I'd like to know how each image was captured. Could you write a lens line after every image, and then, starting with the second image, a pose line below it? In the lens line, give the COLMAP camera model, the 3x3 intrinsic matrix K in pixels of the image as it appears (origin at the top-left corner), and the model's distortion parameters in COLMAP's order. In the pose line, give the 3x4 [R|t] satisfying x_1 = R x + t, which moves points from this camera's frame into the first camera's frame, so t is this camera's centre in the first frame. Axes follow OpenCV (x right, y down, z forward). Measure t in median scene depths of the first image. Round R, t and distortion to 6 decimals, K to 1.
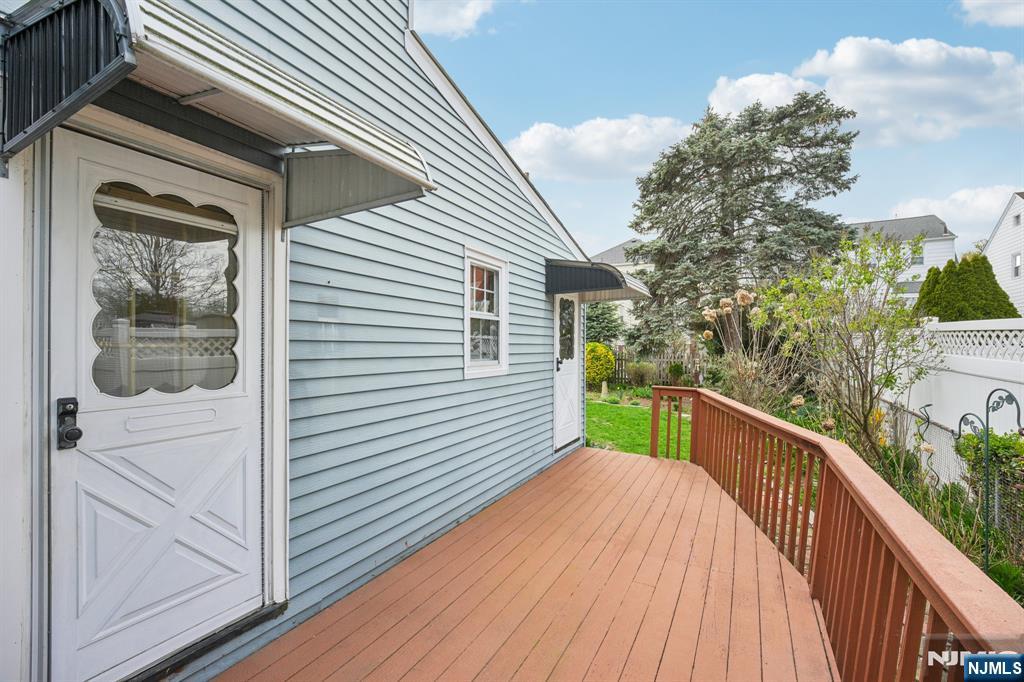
lens RADIAL K [[426.2, 0, 503.0], [0, 426.2, 340.3], [0, 0, 1]] dist [-0.008478, -0.000528]
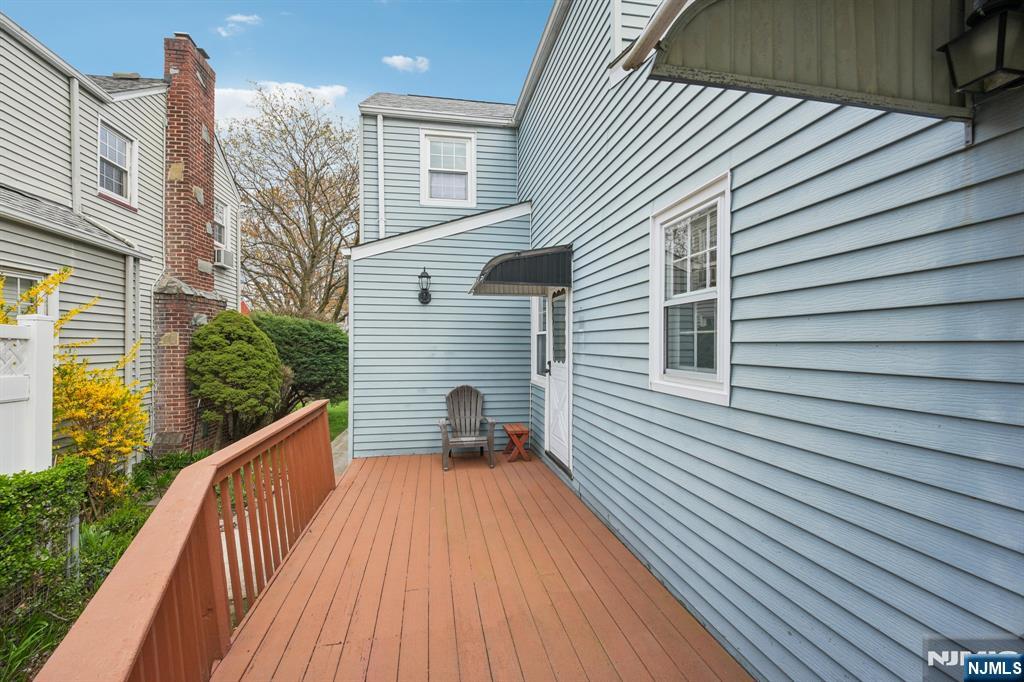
lens RADIAL K [[426.2, 0, 505.1], [0, 426.2, 343.7], [0, 0, 1]] dist [-0.008478, -0.000528]
pose [[-0.773675, -0.001243, -0.633581, 0.550184], [0.009064, 0.999874, -0.013029, 0.014882], [0.633517, -0.015822, -0.773567, 1.305801]]
